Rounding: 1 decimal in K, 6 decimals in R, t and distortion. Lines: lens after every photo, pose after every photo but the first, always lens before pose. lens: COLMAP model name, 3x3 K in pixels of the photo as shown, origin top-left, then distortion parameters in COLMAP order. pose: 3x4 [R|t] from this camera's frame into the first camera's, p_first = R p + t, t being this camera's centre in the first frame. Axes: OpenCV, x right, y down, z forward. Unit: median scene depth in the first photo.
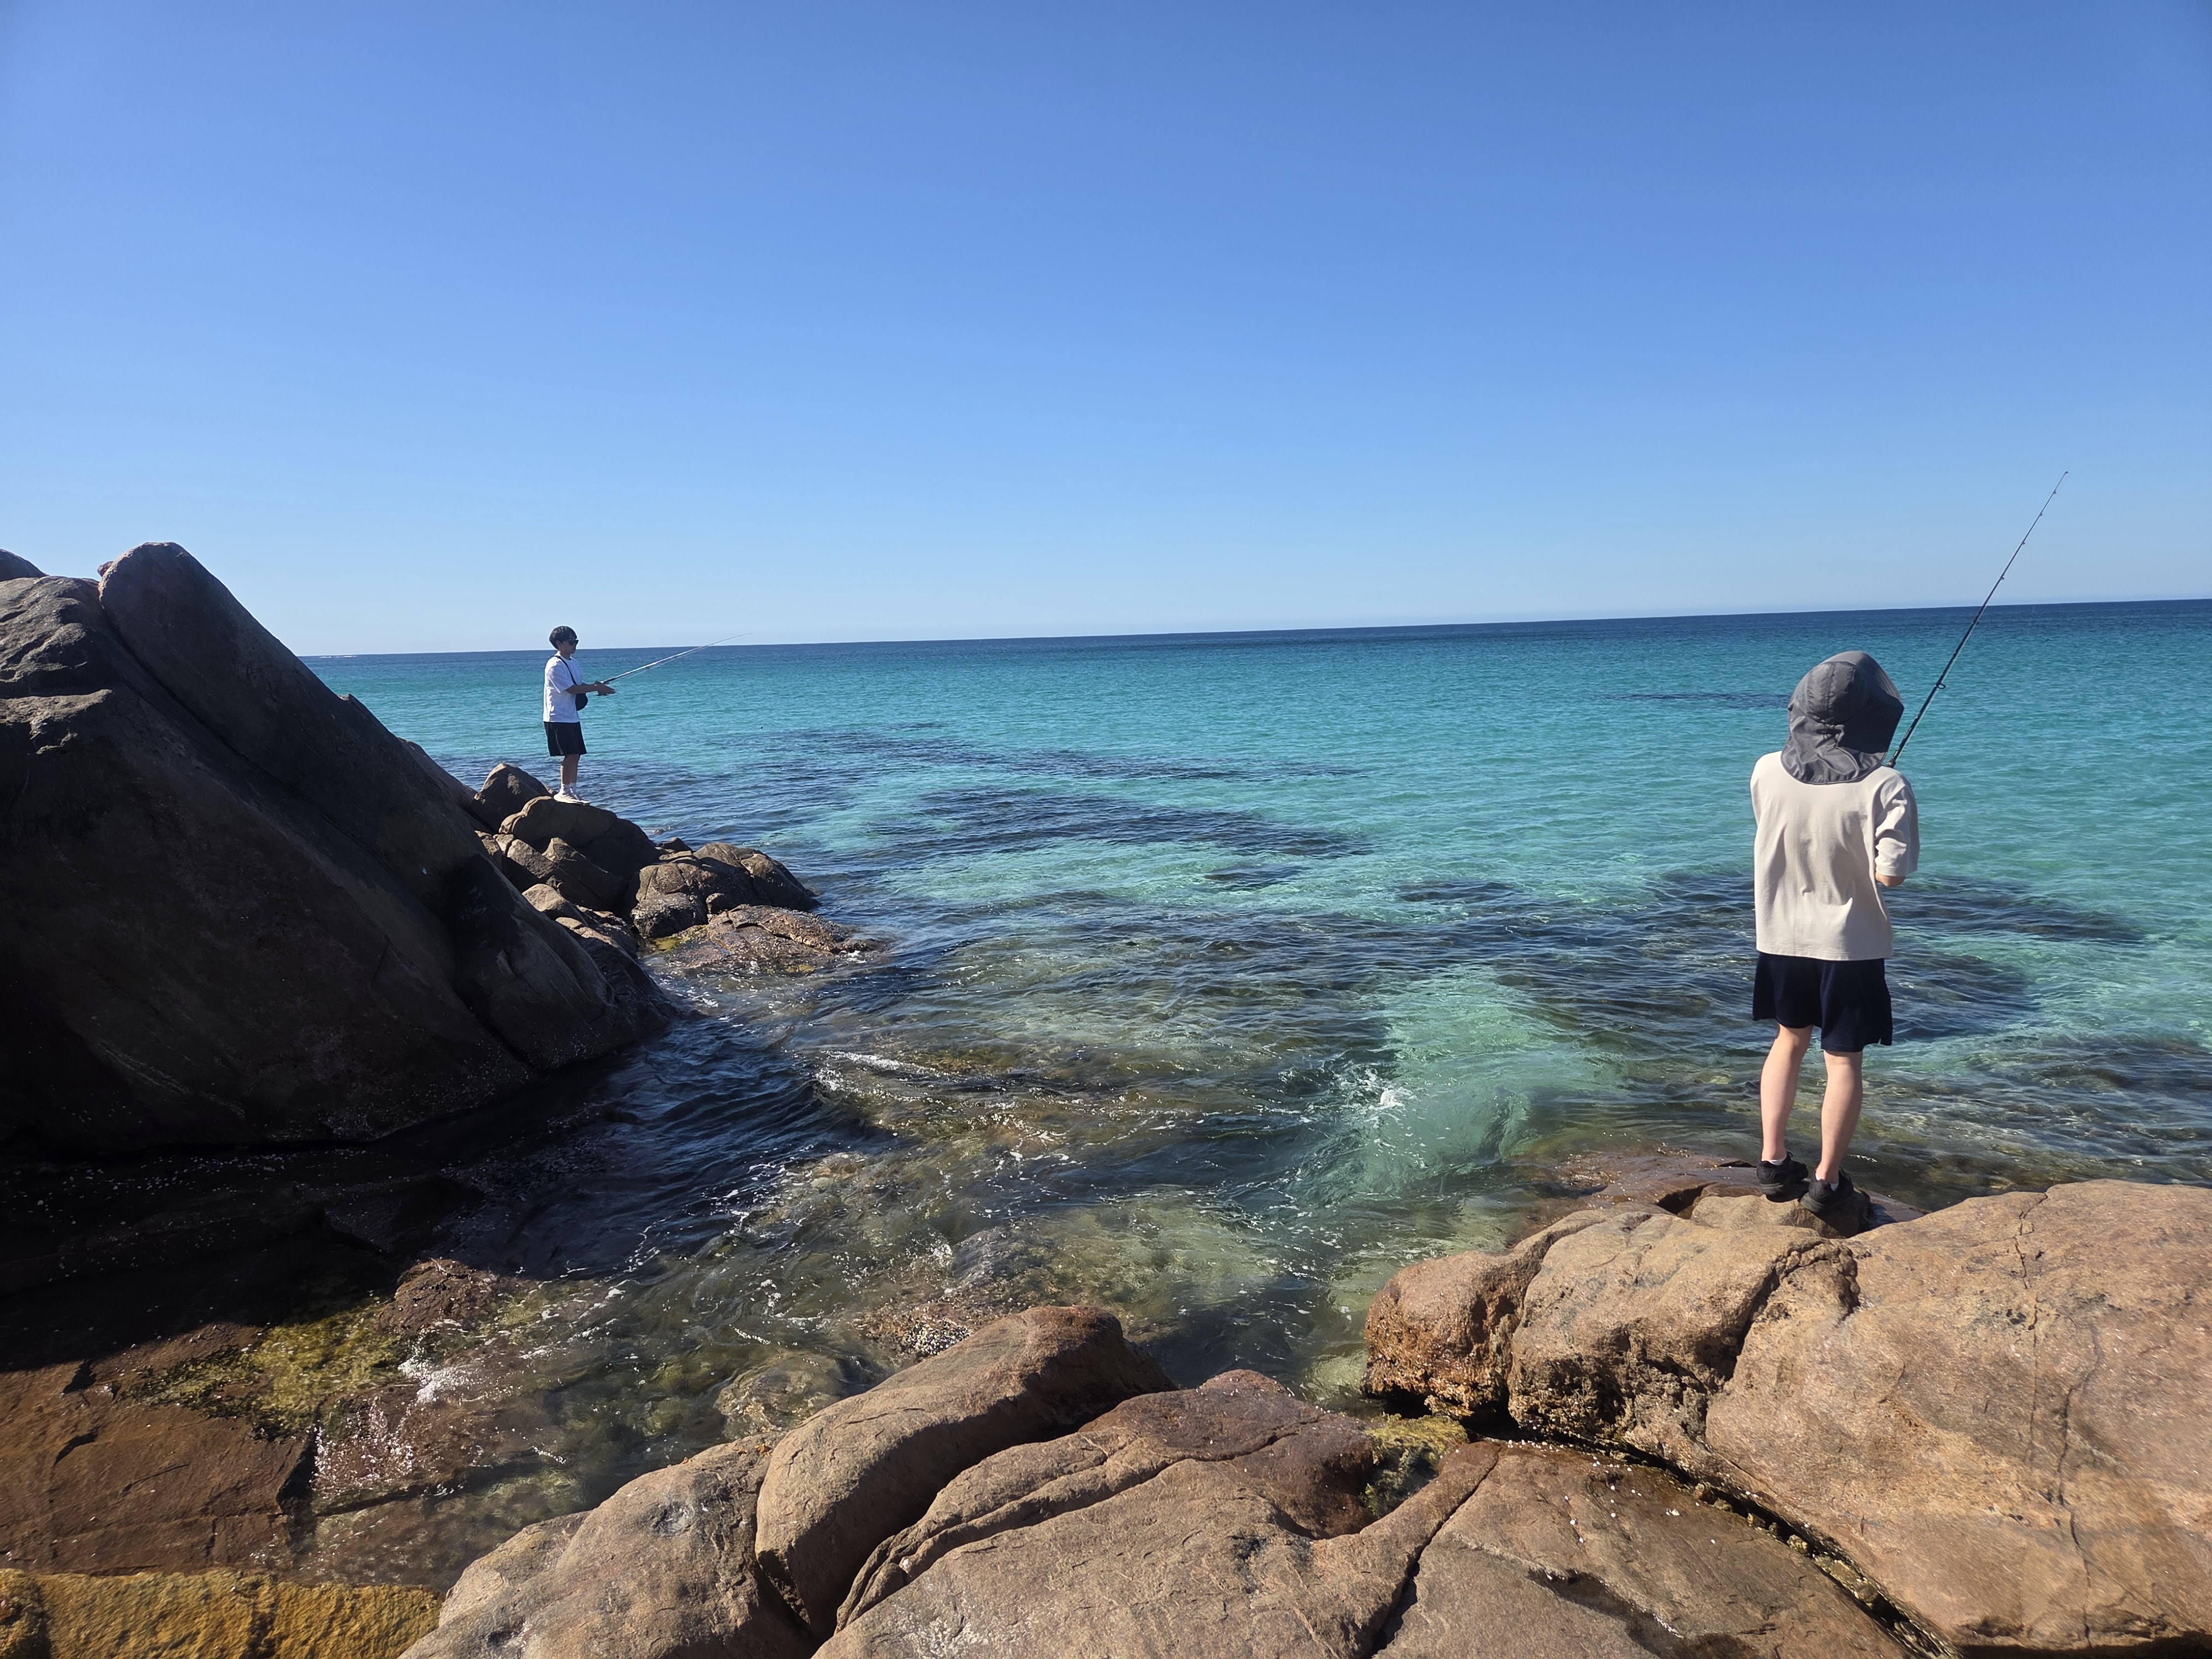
lens RADIAL K [[1484.9, 0, 1114.3], [0, 1484.9, 830.5], [0, 0, 1]] dist [0.063386, -0.049788]
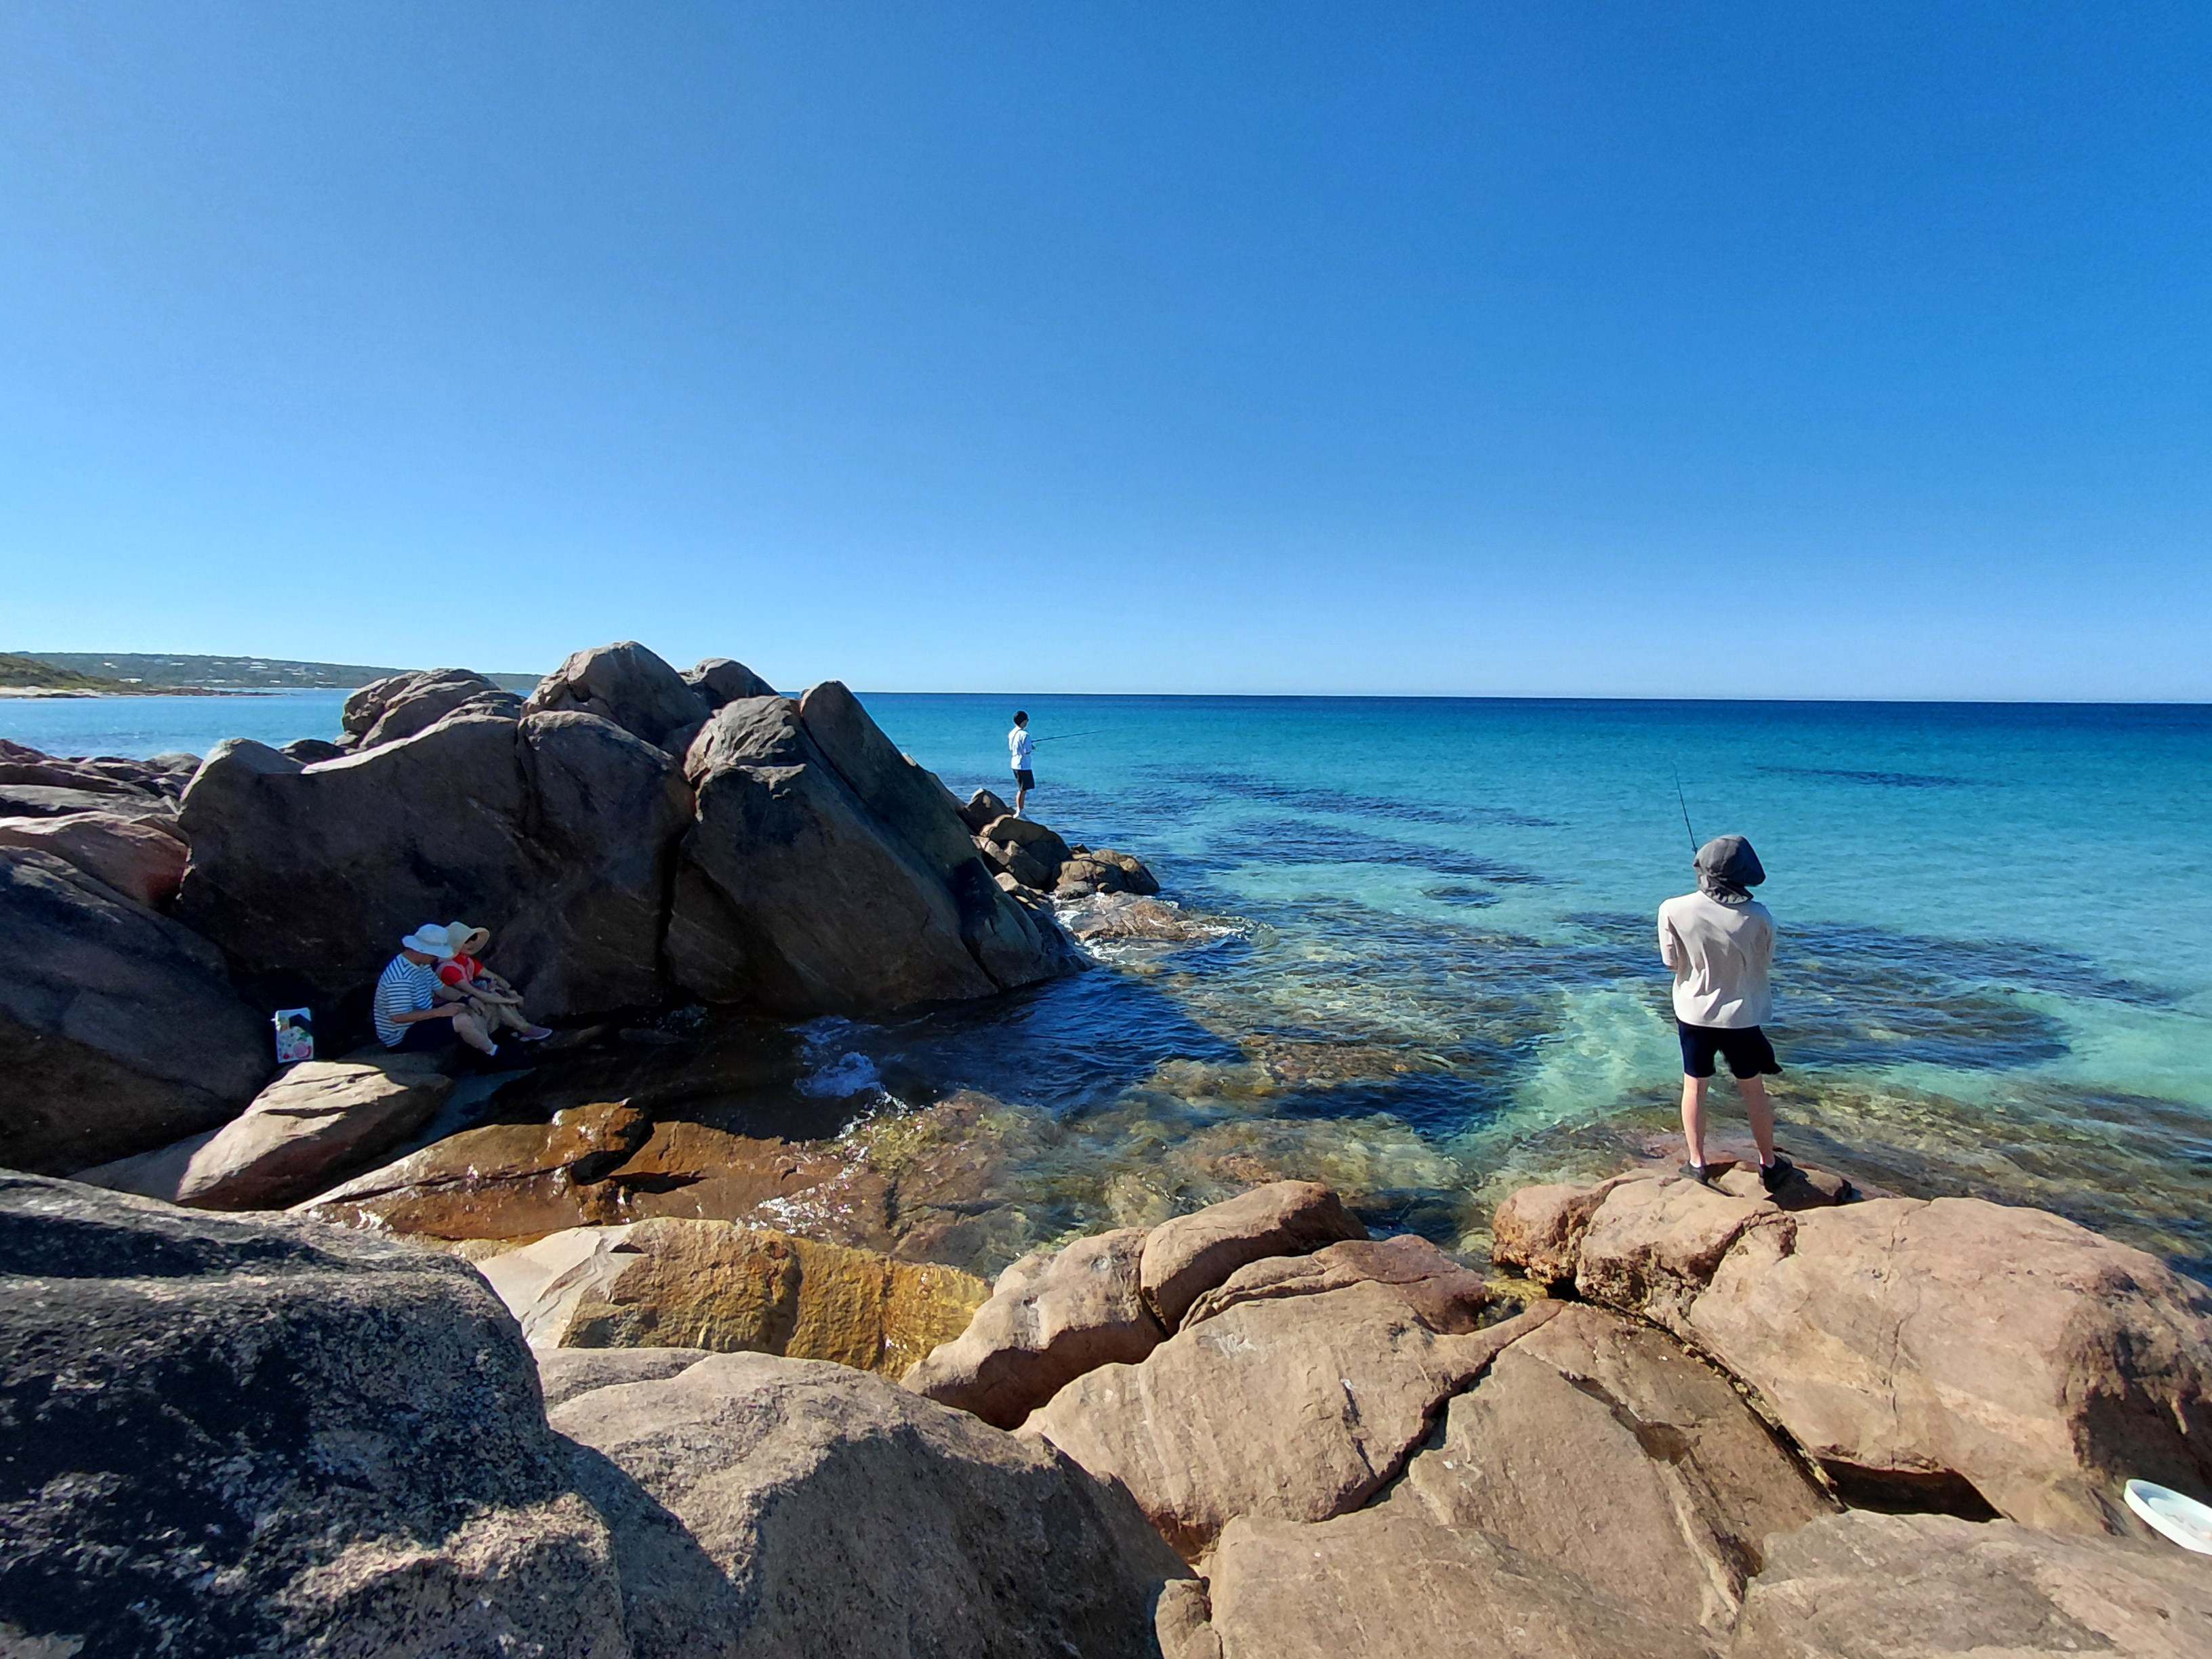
lens RADIAL K [[1031.0, 0, 1112.5], [0, 1031.0, 818.9], [0, 0, 1]] dist [-0.004690, 0.000021]
pose [[0.968333, 0.064059, -0.241303, 0.011657], [-0.066005, 0.997819, 0.000018, -0.107750], [0.240778, 0.015910, 0.970450, -0.272072]]
